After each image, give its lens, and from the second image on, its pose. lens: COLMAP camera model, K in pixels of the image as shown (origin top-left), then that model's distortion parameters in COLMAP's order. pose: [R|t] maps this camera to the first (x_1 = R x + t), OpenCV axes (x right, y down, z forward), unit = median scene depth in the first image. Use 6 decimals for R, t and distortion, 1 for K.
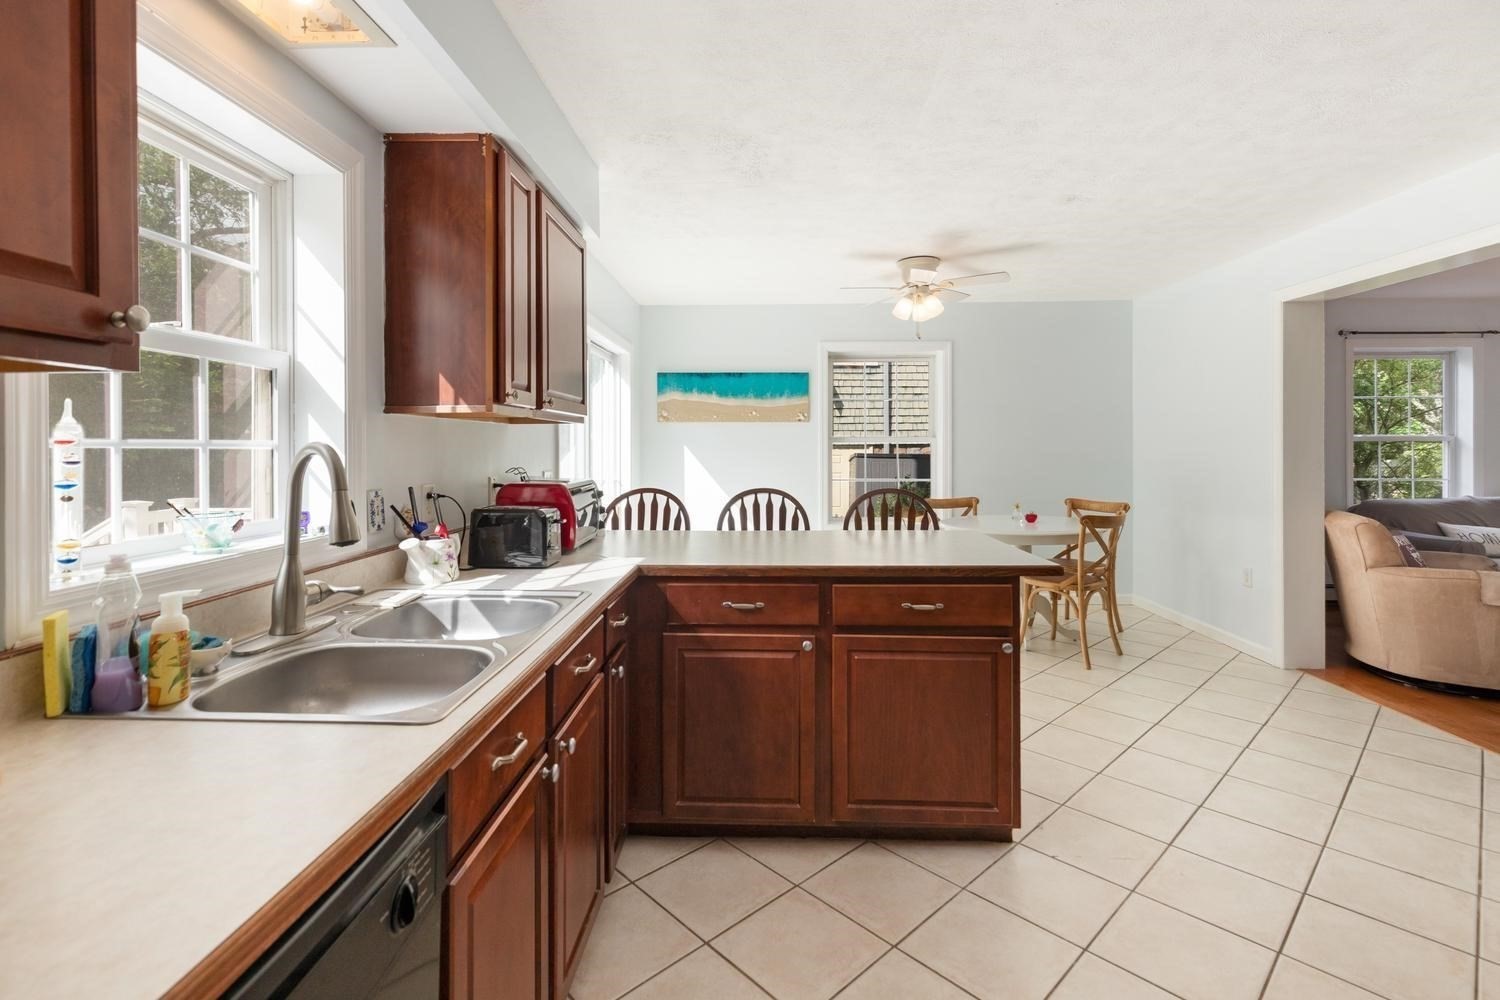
lens RADIAL K [[694.4, 0, 744.3], [0, 694.4, 467.8], [0, 0, 1]] dist [-0.030258, 0.012895]
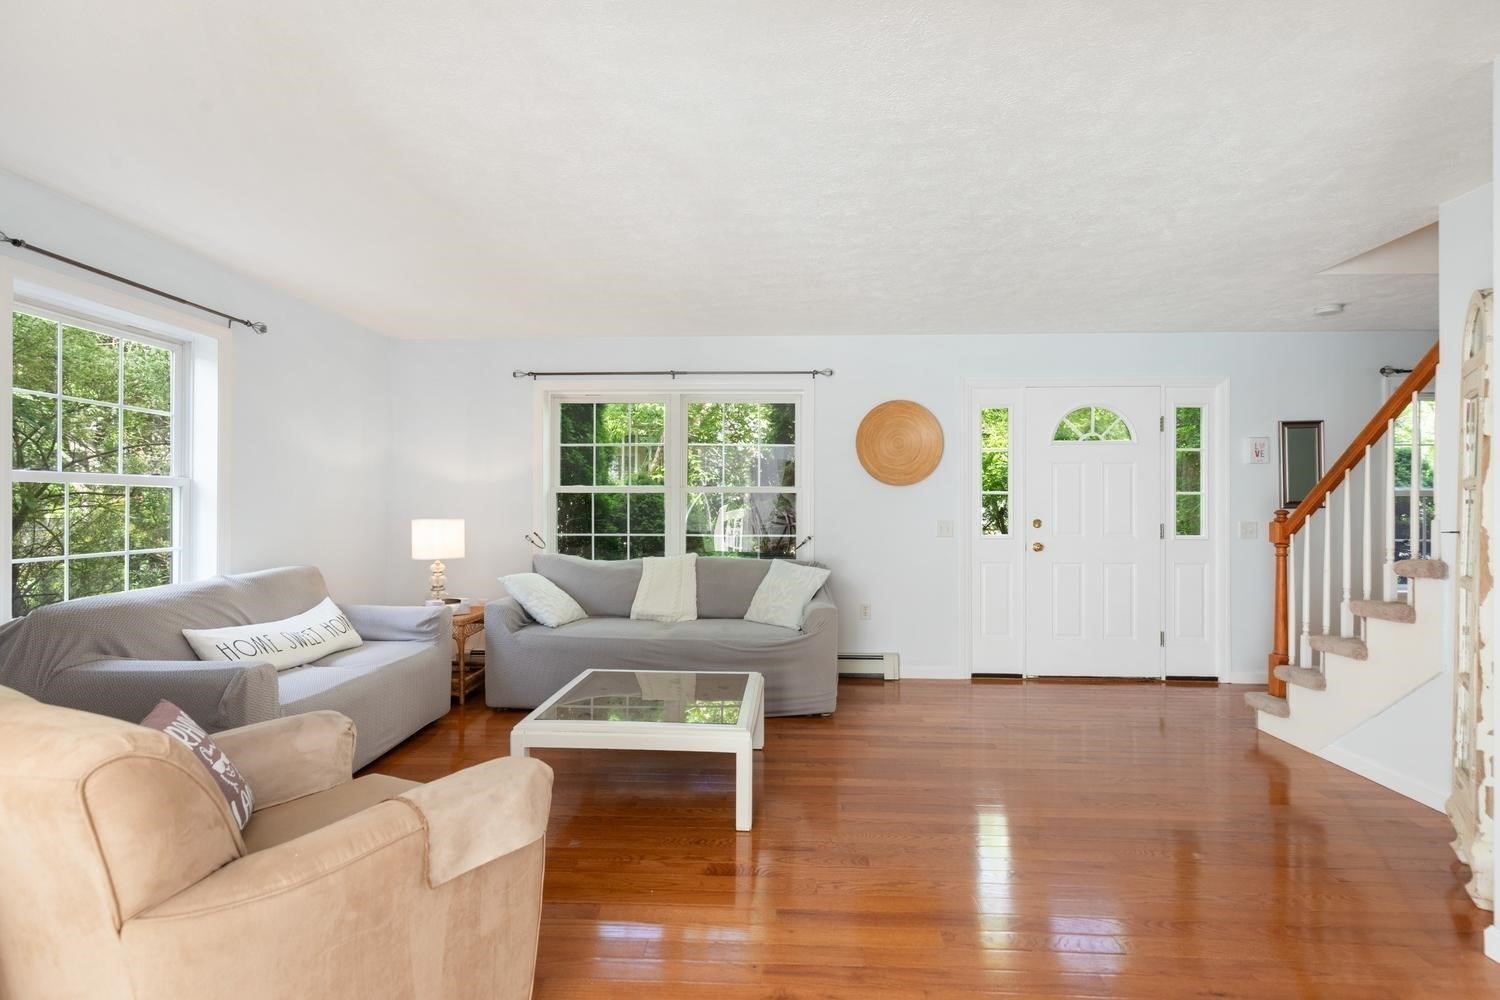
lens RADIAL K [[683.1, 0, 735.5], [0, 683.1, 501.2], [0, 0, 1]] dist [0.016659, -0.006973]
pose [[0.016109, 0.012001, 0.999798, 0.467769], [0.024743, 0.999617, -0.012397, -0.007384], [-0.999564, 0.024938, 0.015806, 0.547601]]
